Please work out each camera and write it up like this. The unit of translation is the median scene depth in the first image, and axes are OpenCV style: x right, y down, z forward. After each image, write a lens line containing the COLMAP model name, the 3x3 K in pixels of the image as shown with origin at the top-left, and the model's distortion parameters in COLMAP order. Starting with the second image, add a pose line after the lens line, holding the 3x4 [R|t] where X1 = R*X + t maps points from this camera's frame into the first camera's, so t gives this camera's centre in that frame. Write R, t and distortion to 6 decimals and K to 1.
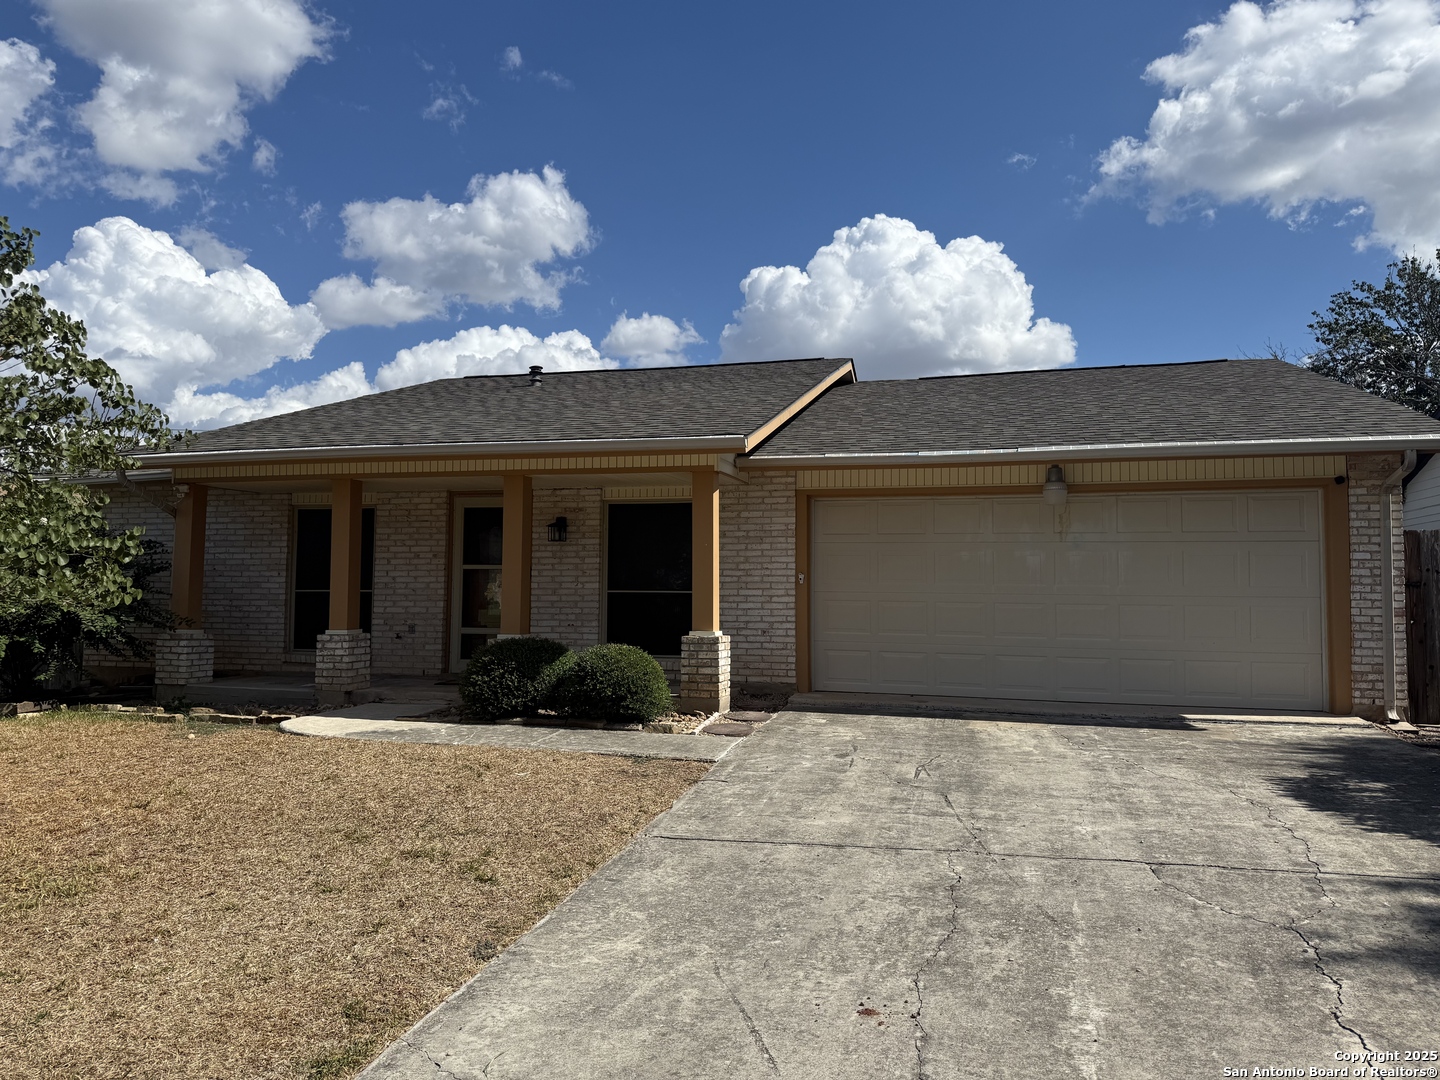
lens RADIAL K [[1004.7, 0, 726.3], [0, 1004.7, 530.2], [0, 0, 1]] dist [0.067327, -0.079460]
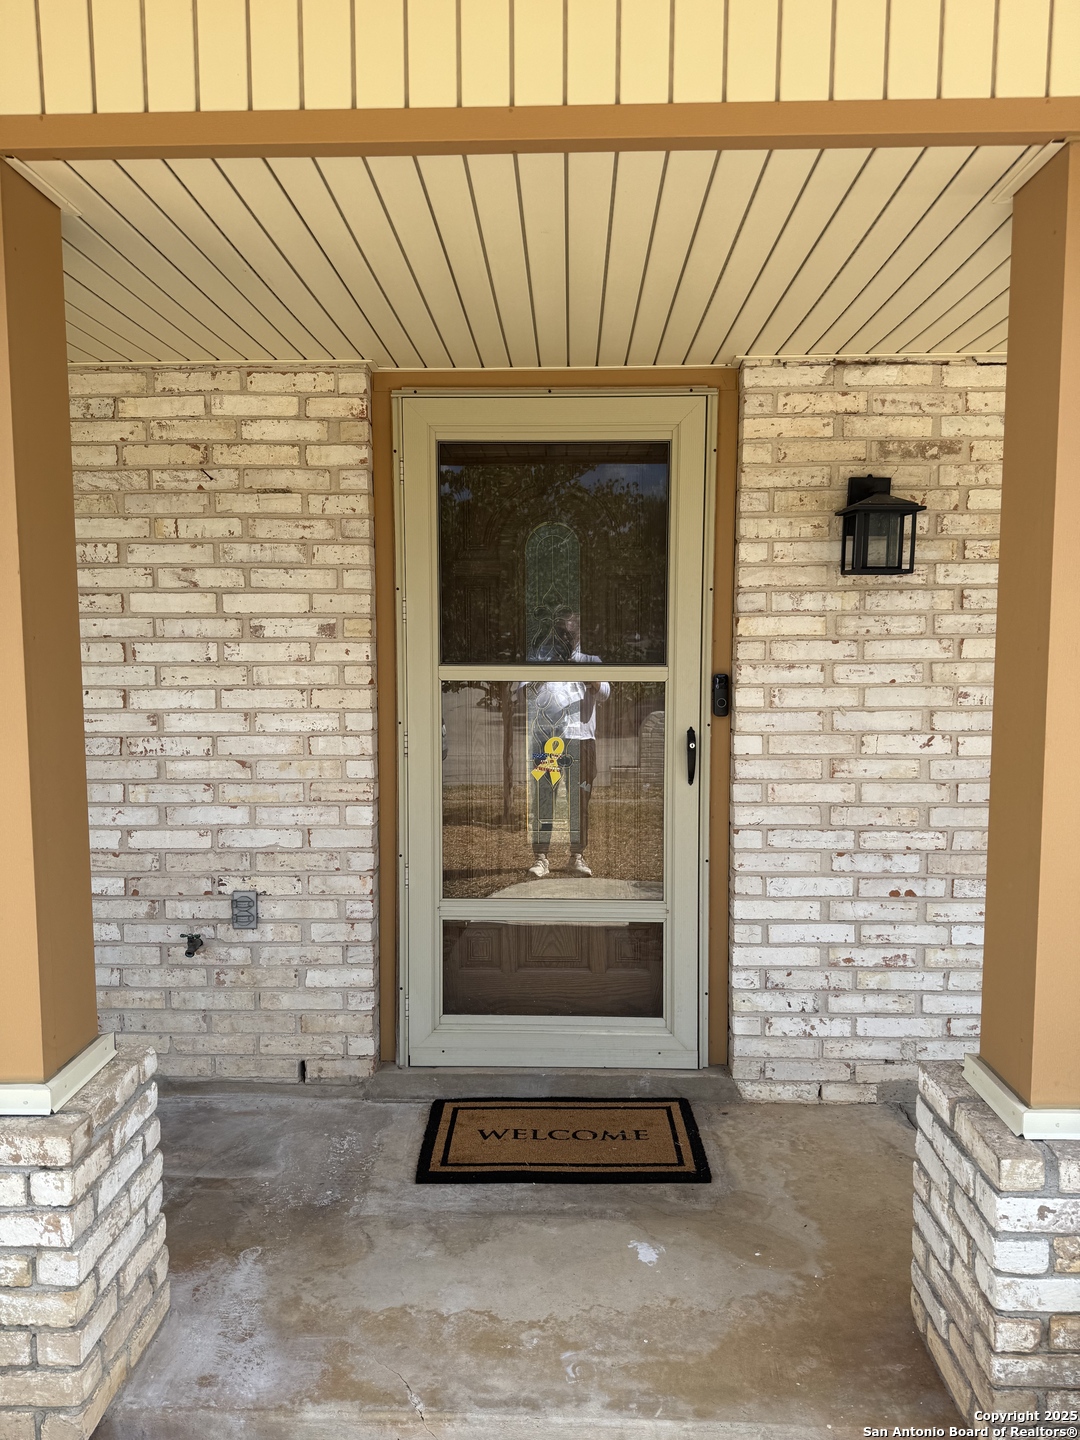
lens RADIAL K [[1004.7, 0, 523.5], [0, 1004.7, 725.0], [0, 0, 1]] dist [0.067327, -0.079460]
pose [[0.974841, -0.026418, 0.221329, -0.316476], [-0.006198, 0.989355, 0.145389, 0.012398], [-0.222814, -0.143103, 0.964301, 0.786728]]
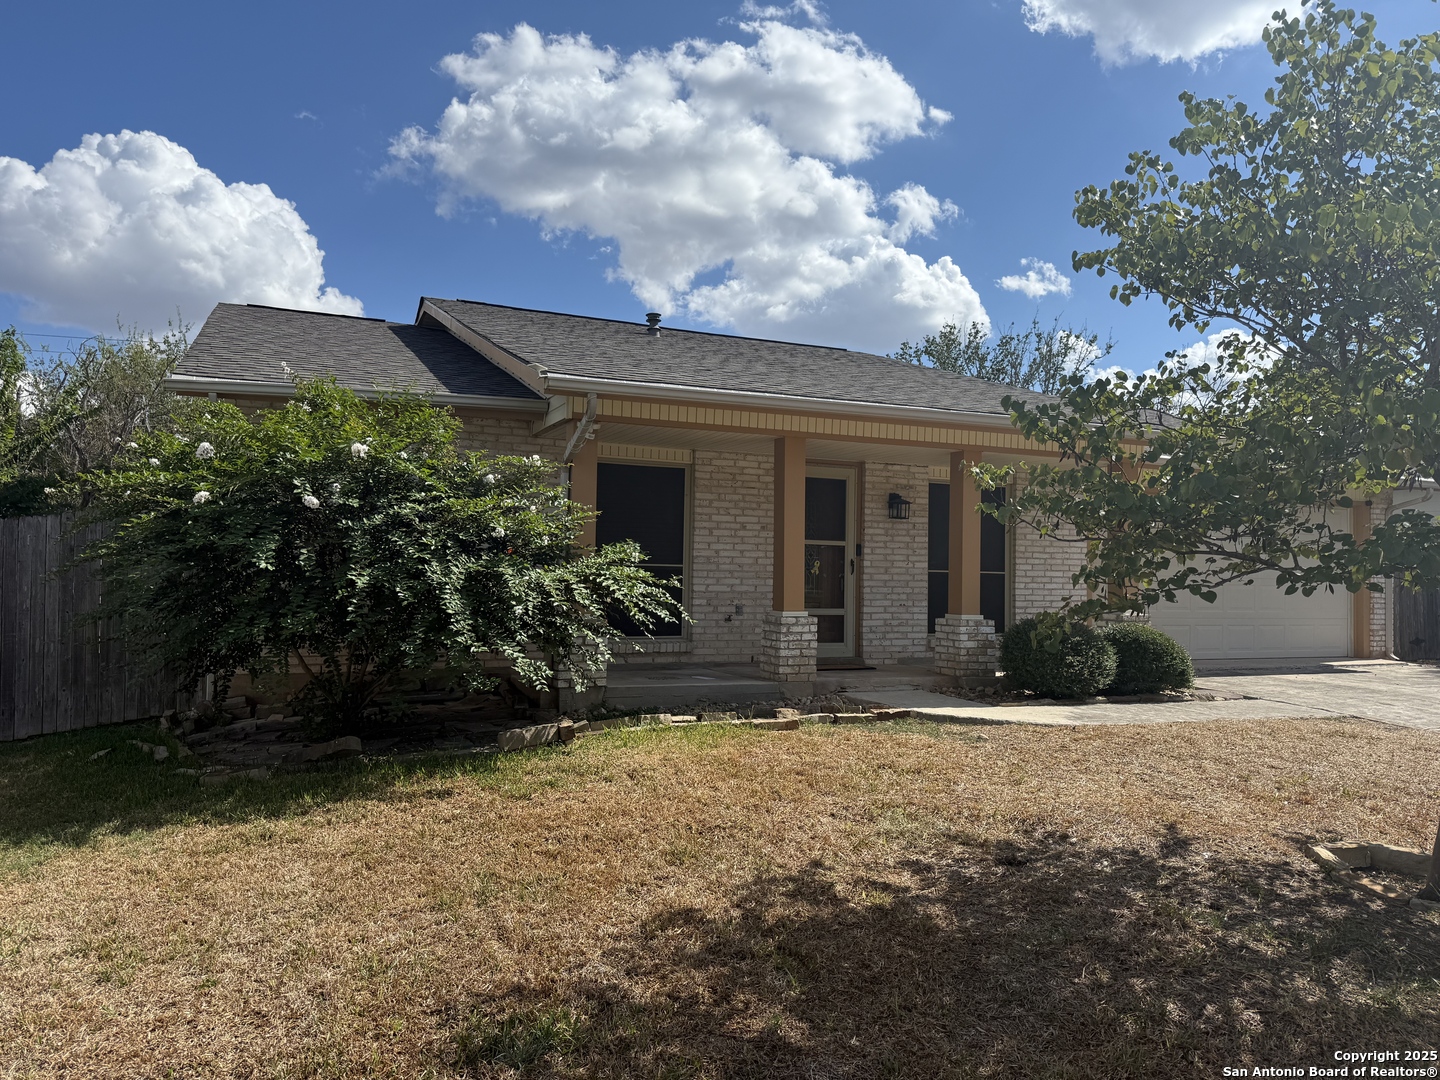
lens RADIAL K [[1004.7, 0, 715.5], [0, 1004.7, 553.1], [0, 0, 1]] dist [0.067327, -0.079460]
pose [[0.788509, 0.023801, 0.614562, -0.919696], [-0.050438, 0.998387, 0.026048, 0.028353], [-0.612951, -0.051536, 0.788438, 0.349125]]
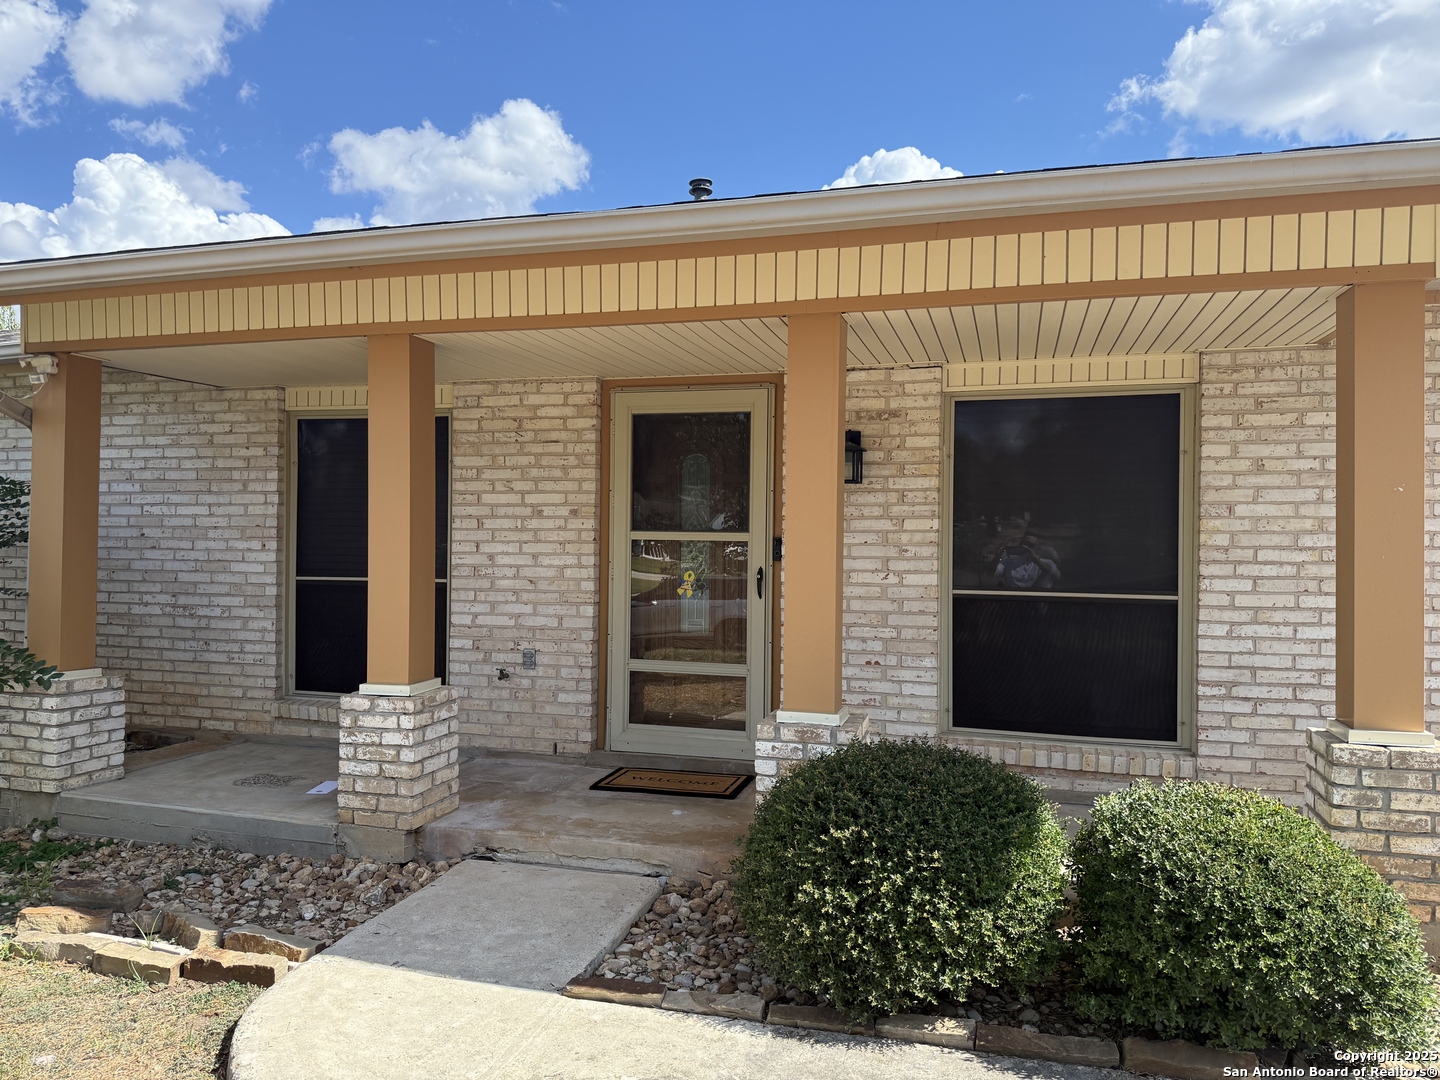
lens RADIAL K [[1004.7, 0, 716.8], [0, 1004.7, 540.4], [0, 0, 1]] dist [0.067327, -0.079460]
pose [[0.999616, 0.003954, -0.027415, -0.219069], [-0.002259, 0.998098, 0.061610, 0.009245], [0.027606, -0.061524, 0.997724, 0.546745]]
